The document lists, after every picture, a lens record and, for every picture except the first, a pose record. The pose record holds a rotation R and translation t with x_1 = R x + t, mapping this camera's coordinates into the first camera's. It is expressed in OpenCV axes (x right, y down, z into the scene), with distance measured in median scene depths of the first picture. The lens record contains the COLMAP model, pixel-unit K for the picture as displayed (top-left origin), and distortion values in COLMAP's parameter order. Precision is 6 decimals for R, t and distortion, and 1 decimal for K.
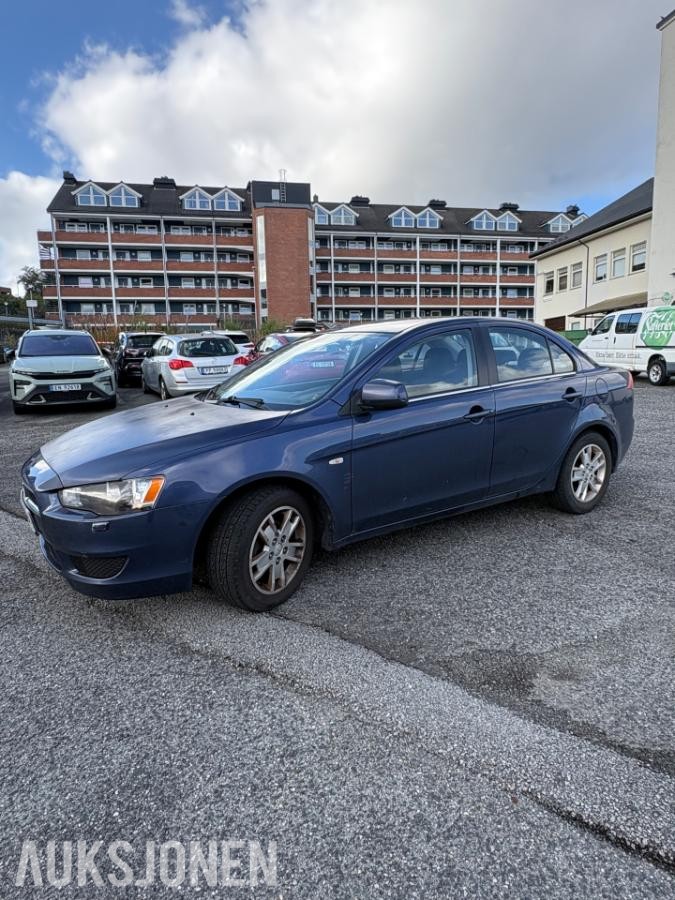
lens RADIAL K [[551.0, 0, 341.3], [0, 551.0, 447.6], [0, 0, 1]] dist [-0.002655, 0.001151]
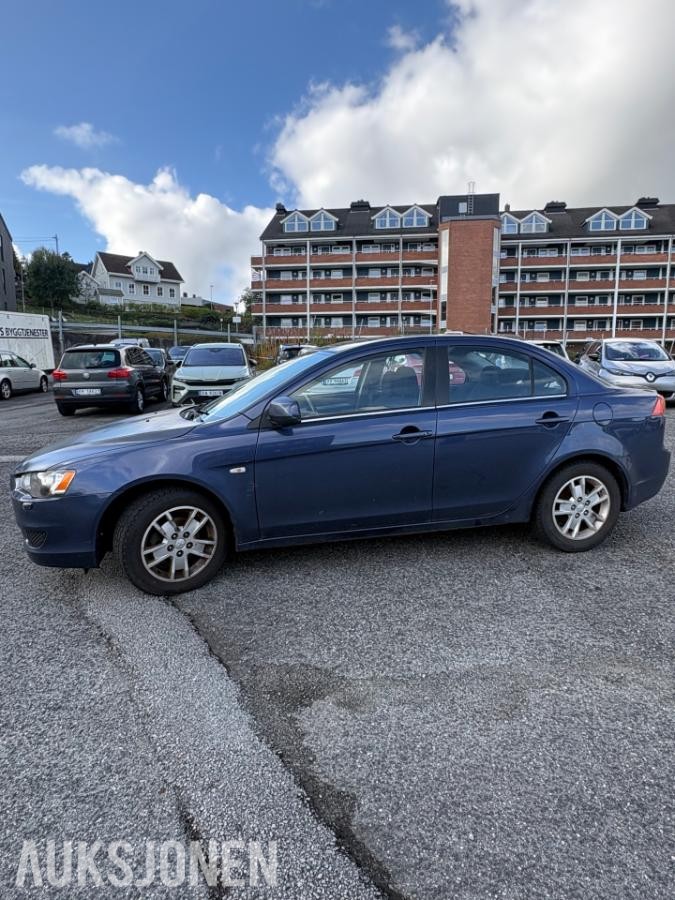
lens RADIAL K [[540.7, 0, 338.1], [0, 540.7, 446.1], [0, 0, 1]] dist [-0.001962, 0.000619]
pose [[0.938021, 0.063290, -0.340750, 0.031766], [-0.069411, 0.997571, -0.005790, -0.001801], [0.339556, 0.029083, 0.940136, 0.003230]]
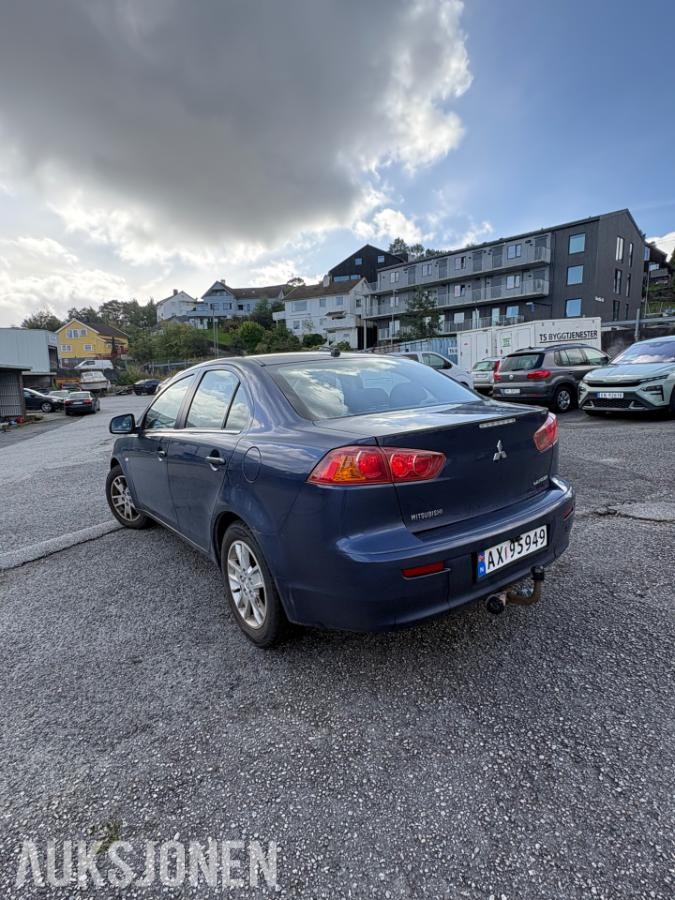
lens RADIAL K [[481.8, 0, 336.1], [0, 481.8, 450.5], [0, 0, 1]] dist [-0.001365, 0.000866]
pose [[0.043061, 0.169456, -0.984597, 0.085569], [-0.125546, 0.978616, 0.162936, -0.018805], [0.991153, 0.116596, 0.063415, 0.090122]]
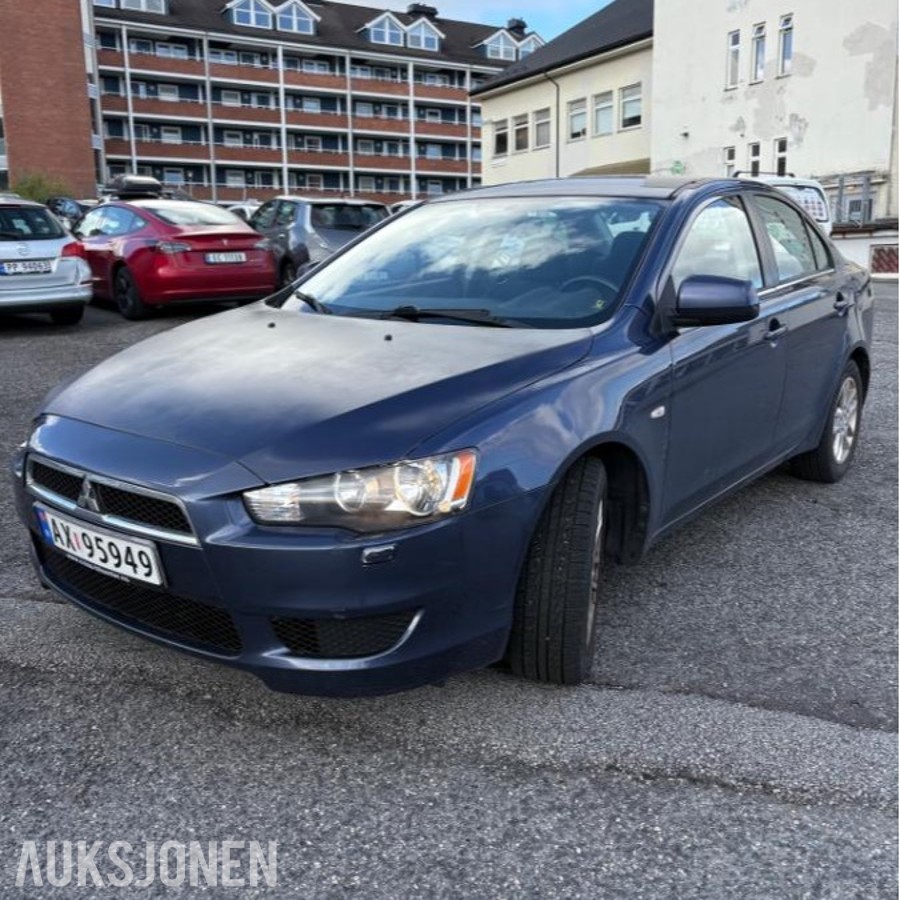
lens RADIAL K [[917.7, 0, 453.0], [0, 917.7, 418.7], [0, 0, 1]] dist [0.009062, 0.029049]
pose [[0.943214, -0.044691, 0.329166, -0.031630], [0.039566, 0.998969, 0.022258, 0.000058], [-0.329821, -0.007970, 0.944010, 0.008559]]
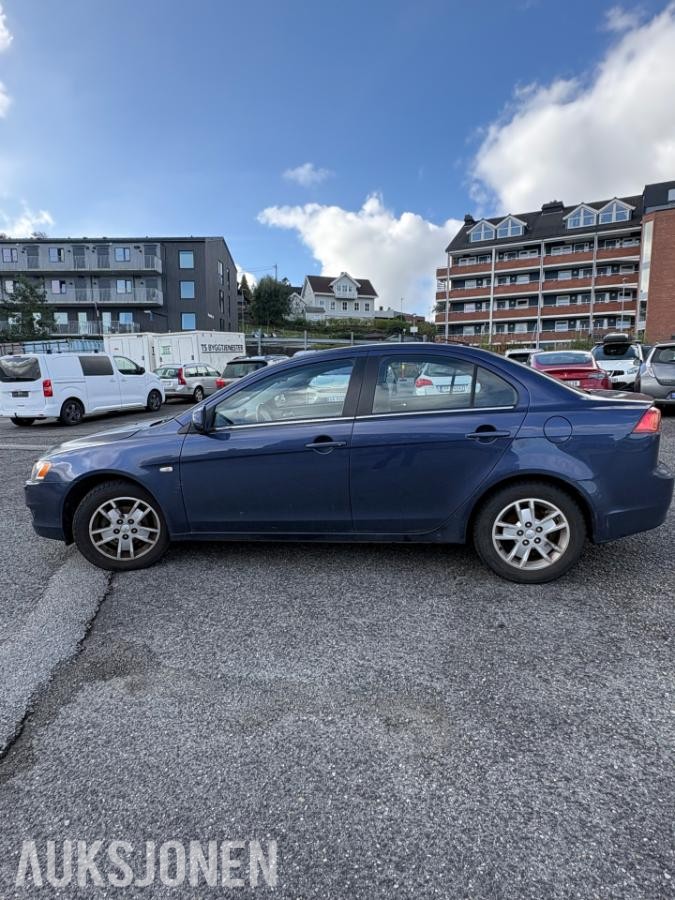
lens RADIAL K [[512.3, 0, 337.5], [0, 512.3, 450.0], [0, 0, 1]] dist [-0.006457, 0.008854]
pose [[0.749745, 0.102477, -0.653744, 0.060781], [-0.109882, 0.993500, 0.029718, -0.005619], [0.652540, 0.049554, 0.756132, 0.021915]]
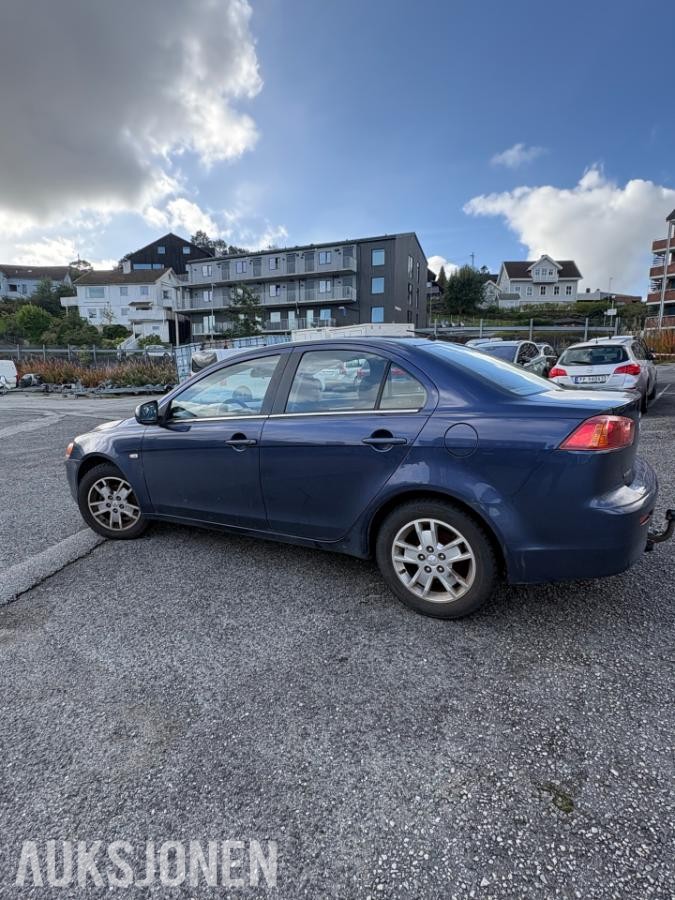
lens RADIAL K [[481.8, 0, 336.1], [0, 481.8, 450.5], [0, 0, 1]] dist [-0.001365, 0.000866]
pose [[0.433029, 0.161948, -0.886712, 0.076986], [-0.137234, 0.984104, 0.112717, -0.011711], [0.890872, 0.072878, 0.448371, 0.053217]]
